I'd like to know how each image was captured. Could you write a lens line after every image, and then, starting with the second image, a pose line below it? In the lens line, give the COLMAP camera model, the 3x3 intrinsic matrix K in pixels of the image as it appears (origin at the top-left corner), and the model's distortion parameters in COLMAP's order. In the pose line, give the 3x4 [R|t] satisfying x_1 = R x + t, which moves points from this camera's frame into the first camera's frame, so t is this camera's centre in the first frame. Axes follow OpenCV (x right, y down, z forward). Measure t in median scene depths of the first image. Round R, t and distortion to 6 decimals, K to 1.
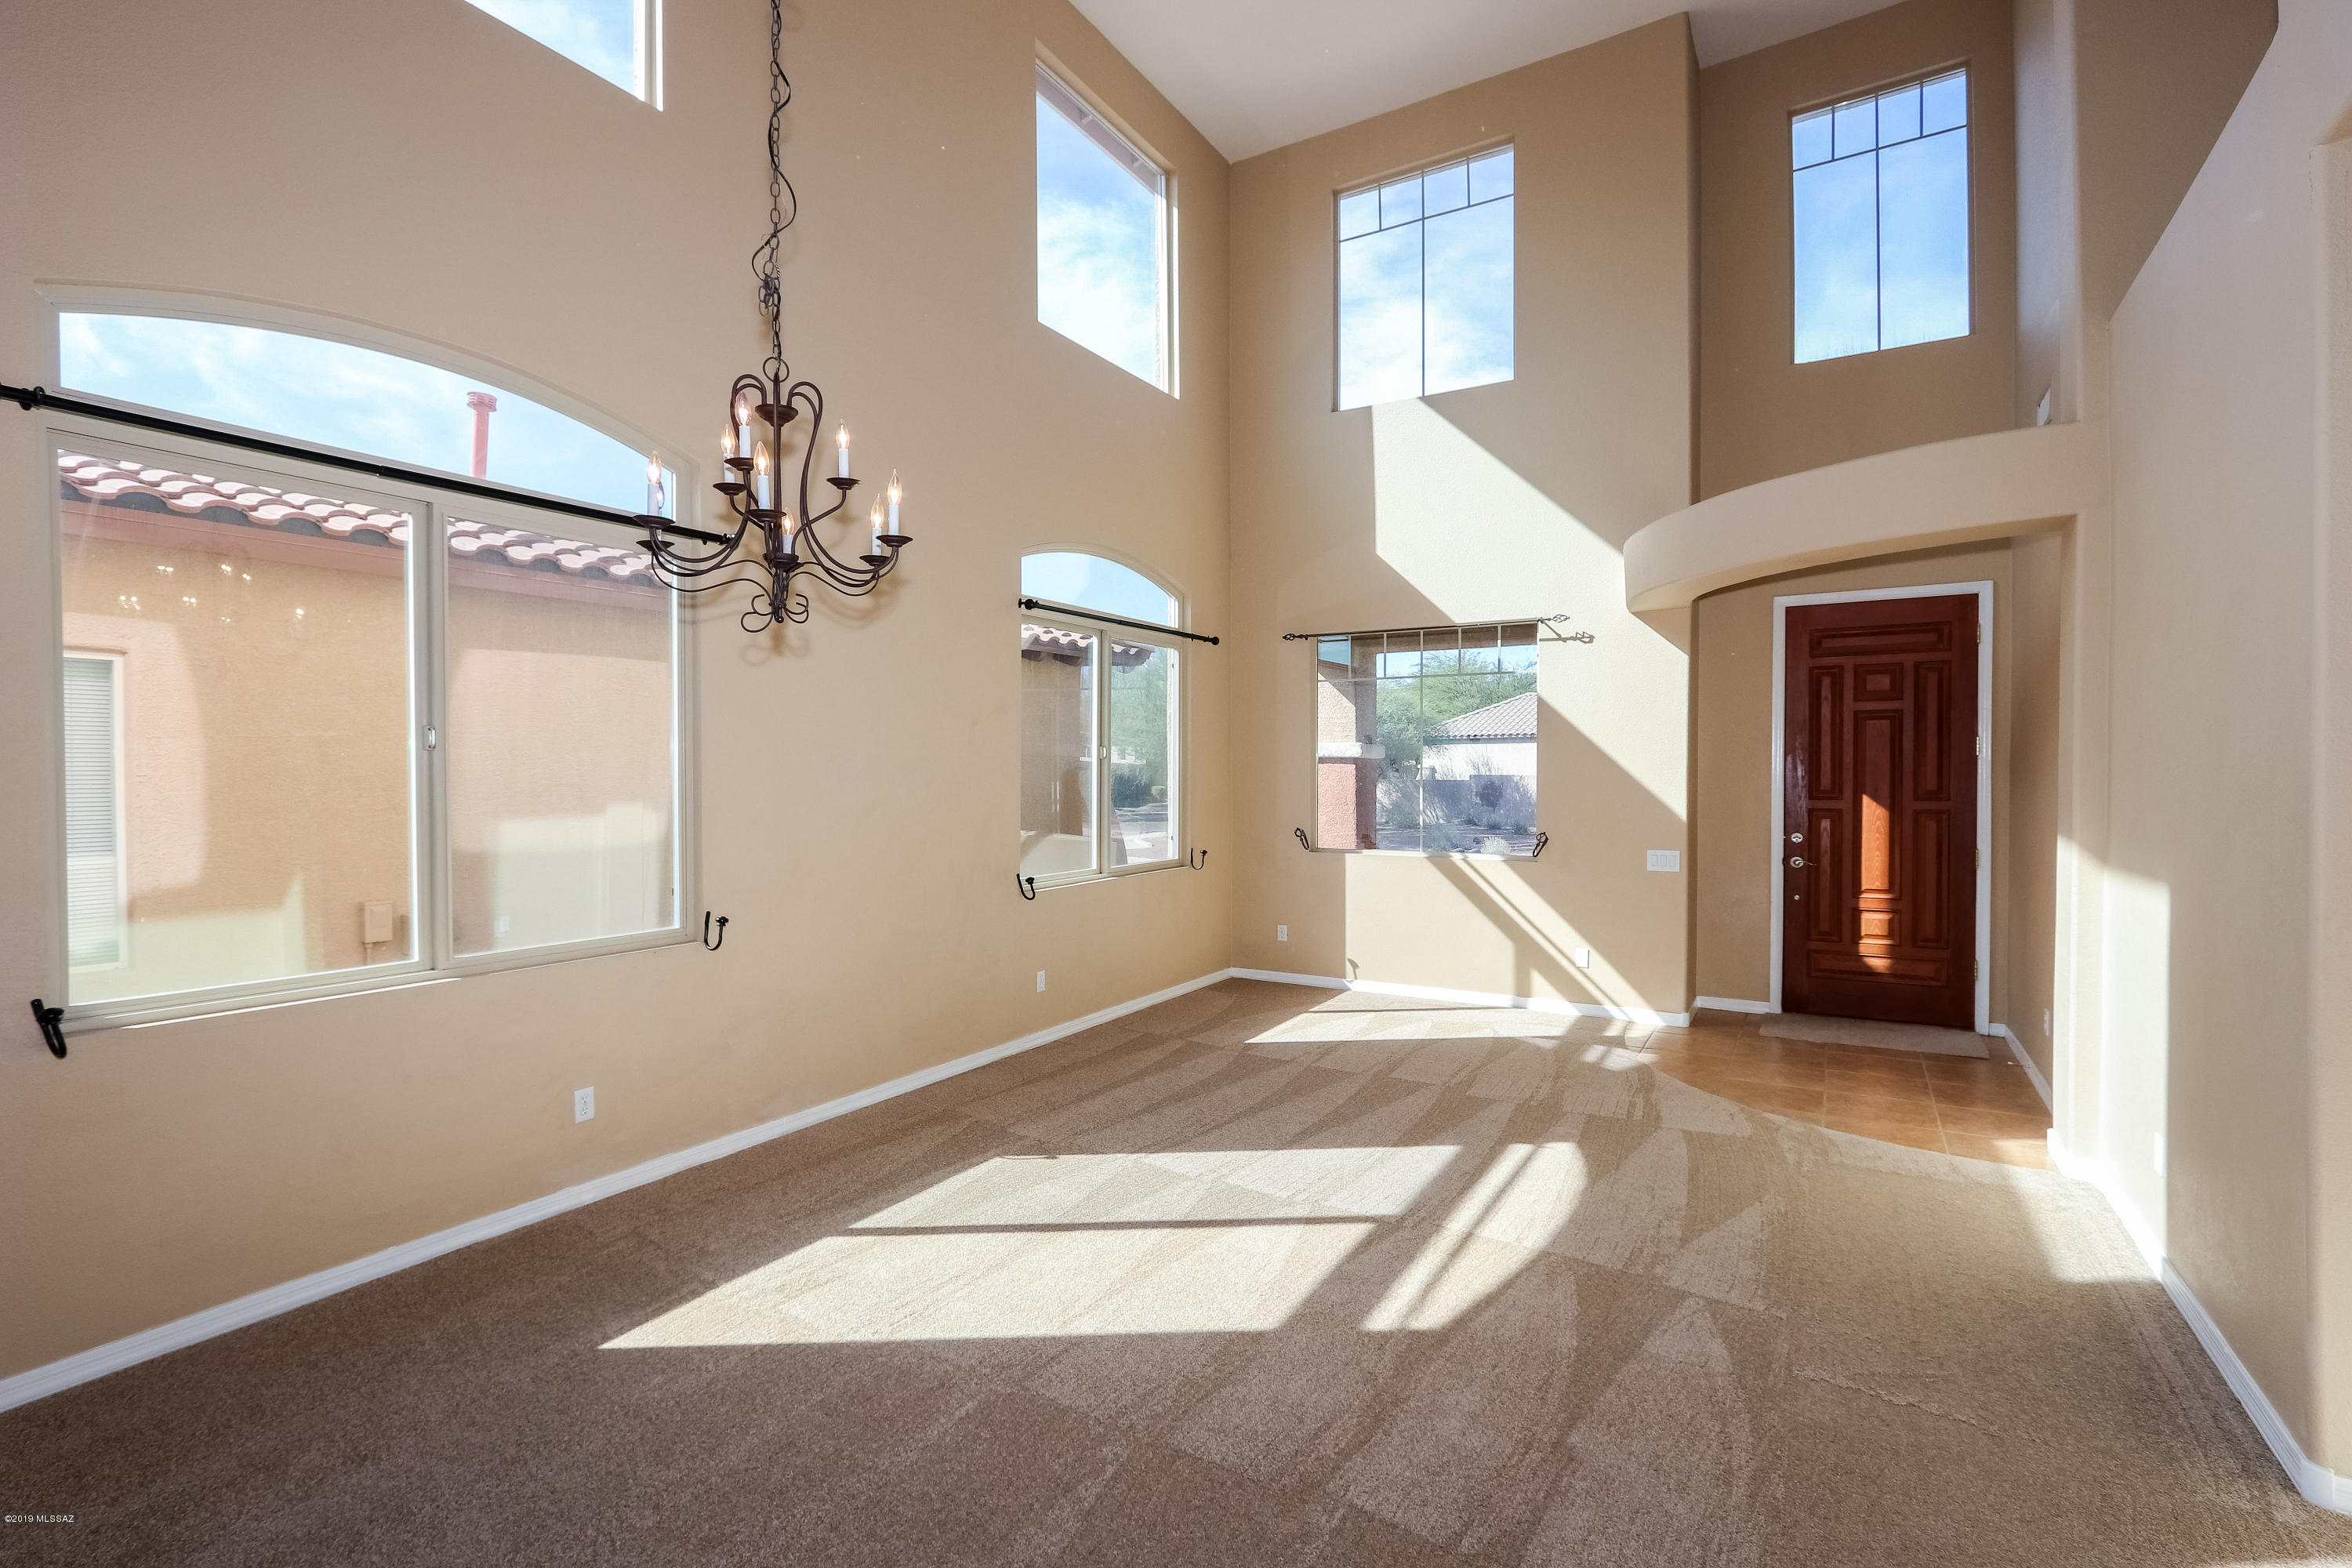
lens RADIAL K [[1072.7, 0, 1176.0], [0, 1072.7, 784.0], [0, 0, 1]] dist [-0.016824, 0.001236]
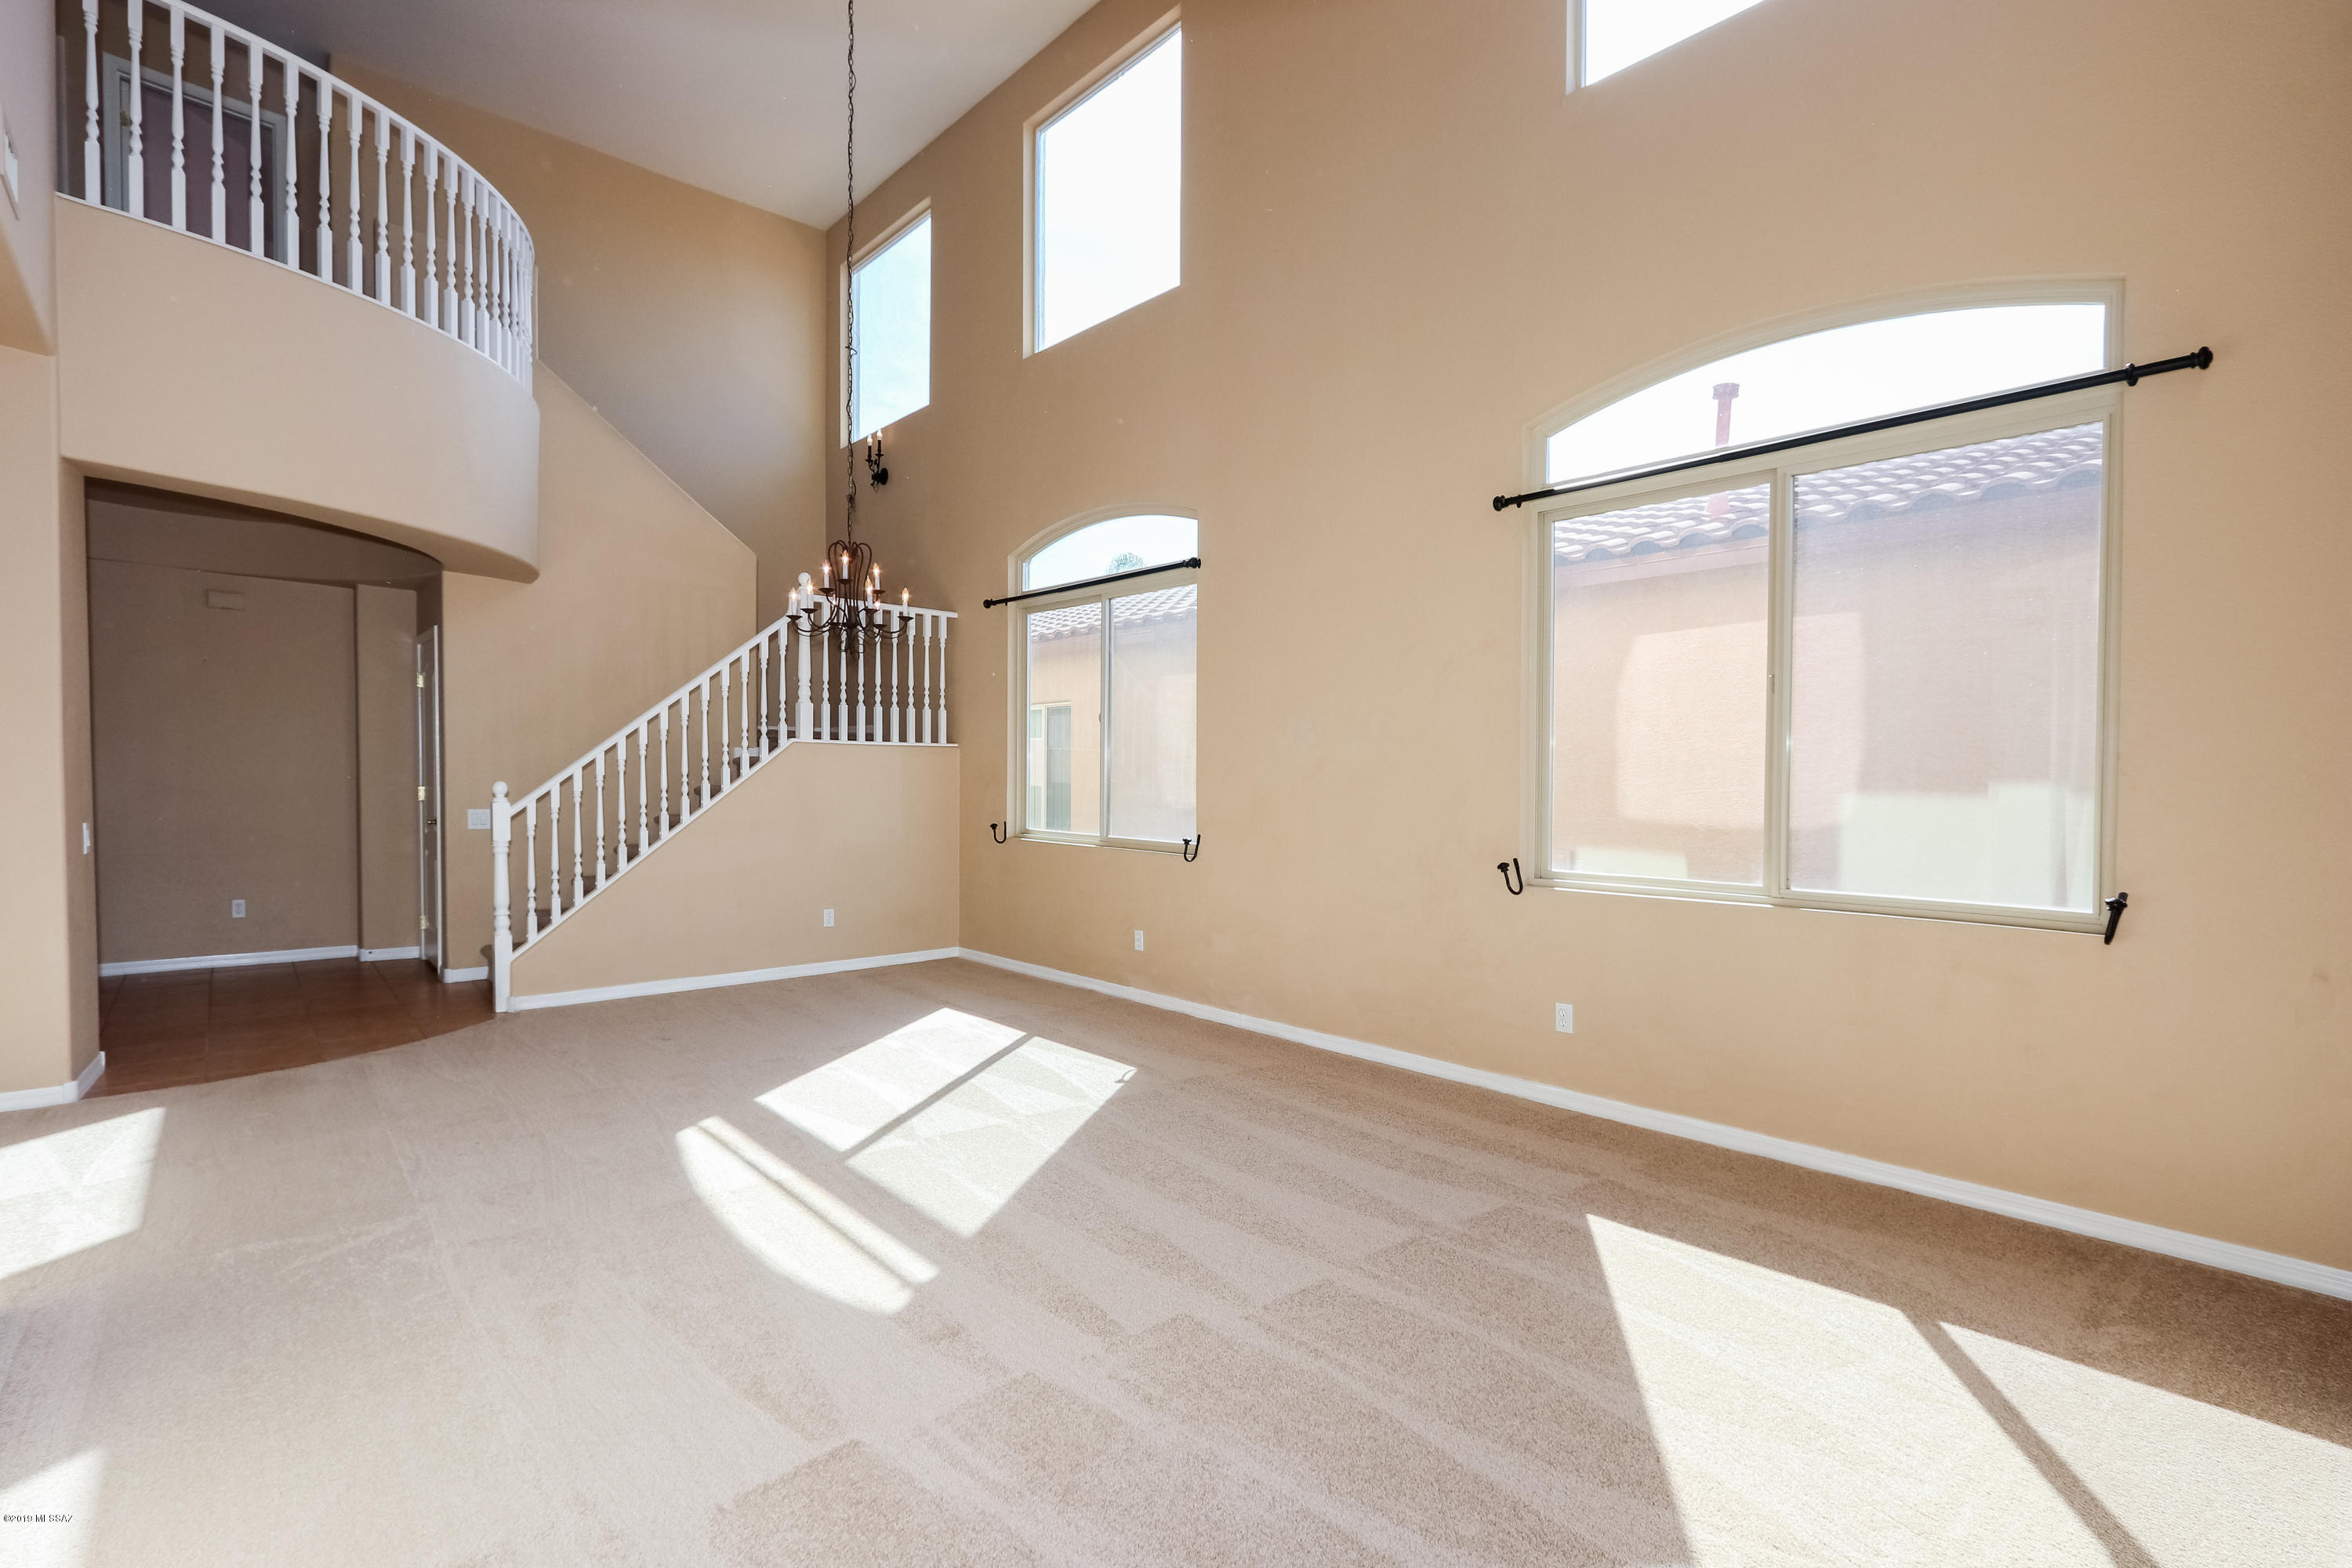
lens RADIAL K [[1108.4, 0, 1142.3], [0, 1108.4, 805.8], [0, 0, 1]] dist [-0.013644, 0.000942]
pose [[-0.325487, 0.020926, -0.945315, 0.671068], [-0.018459, 0.999424, 0.028480, 0.027432], [0.945366, 0.026719, -0.324914, 0.989551]]
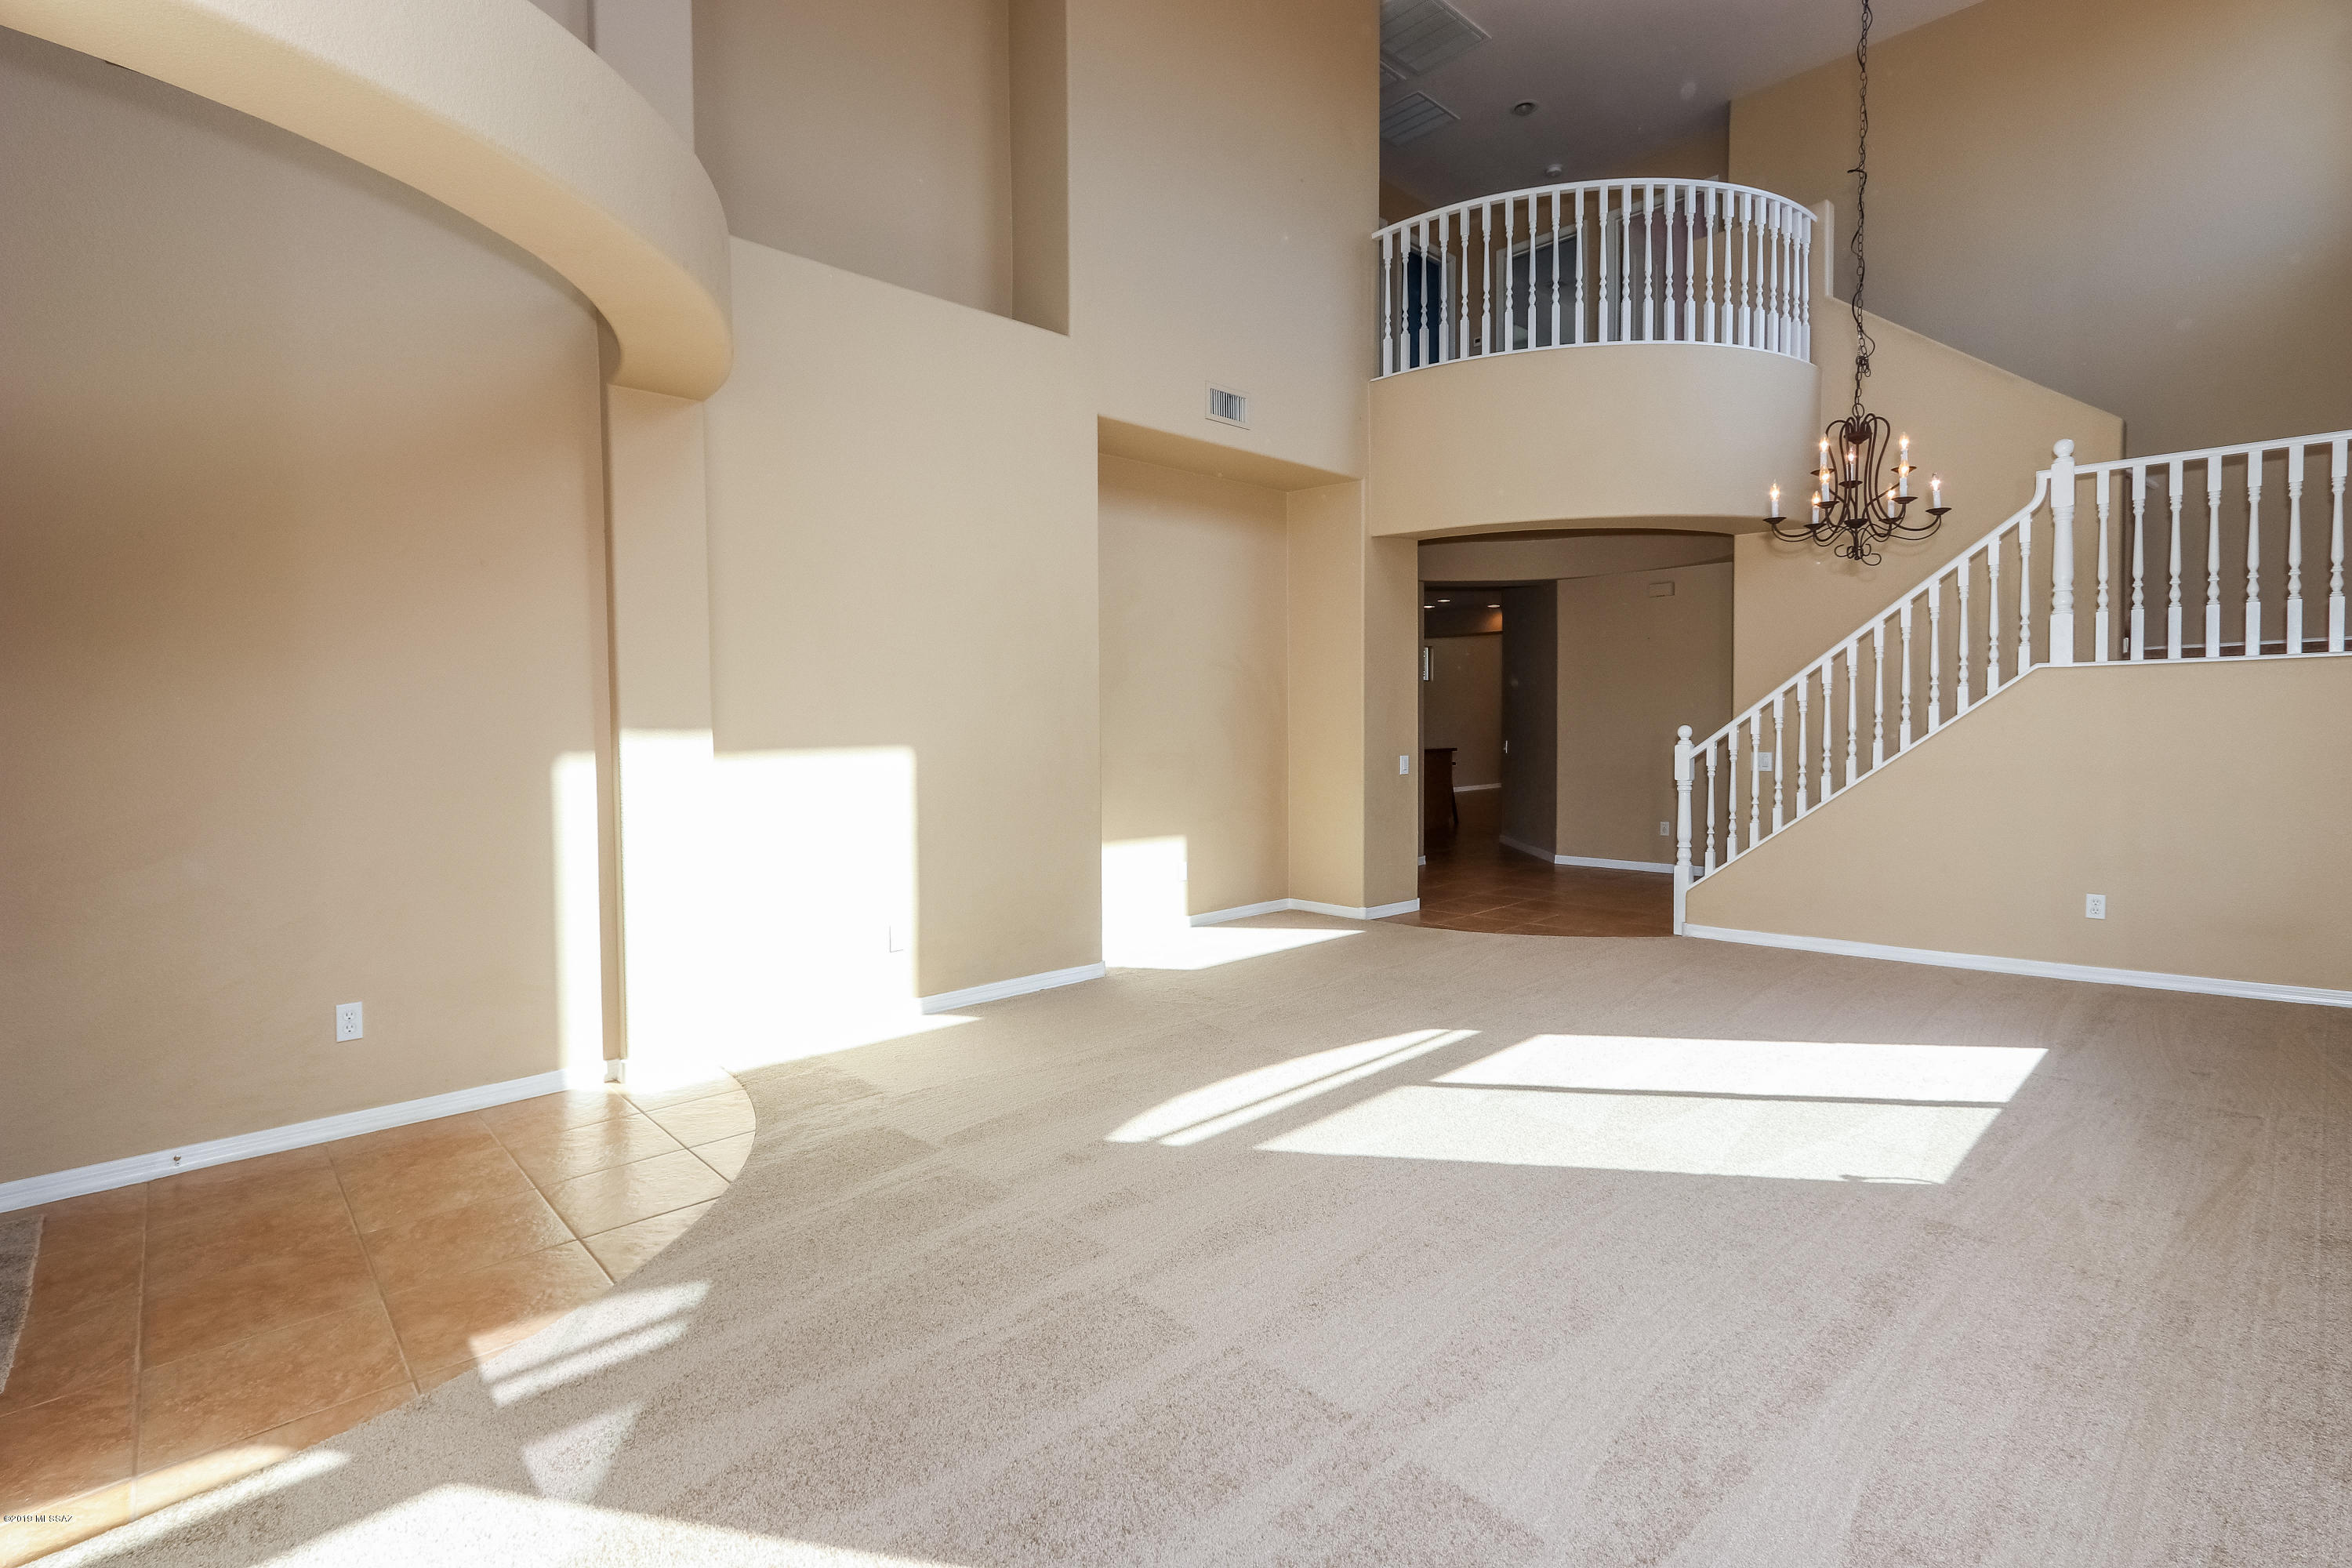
lens RADIAL K [[1038.8, 0, 1193.1], [0, 1038.8, 791.7], [0, 0, 1]] dist [-0.016887, 0.000771]
pose [[-0.962853, 0.000639, 0.270026, 0.083361], [0.019334, 0.997594, 0.066581, 0.031655], [-0.269334, 0.069328, -0.960548, 1.255008]]
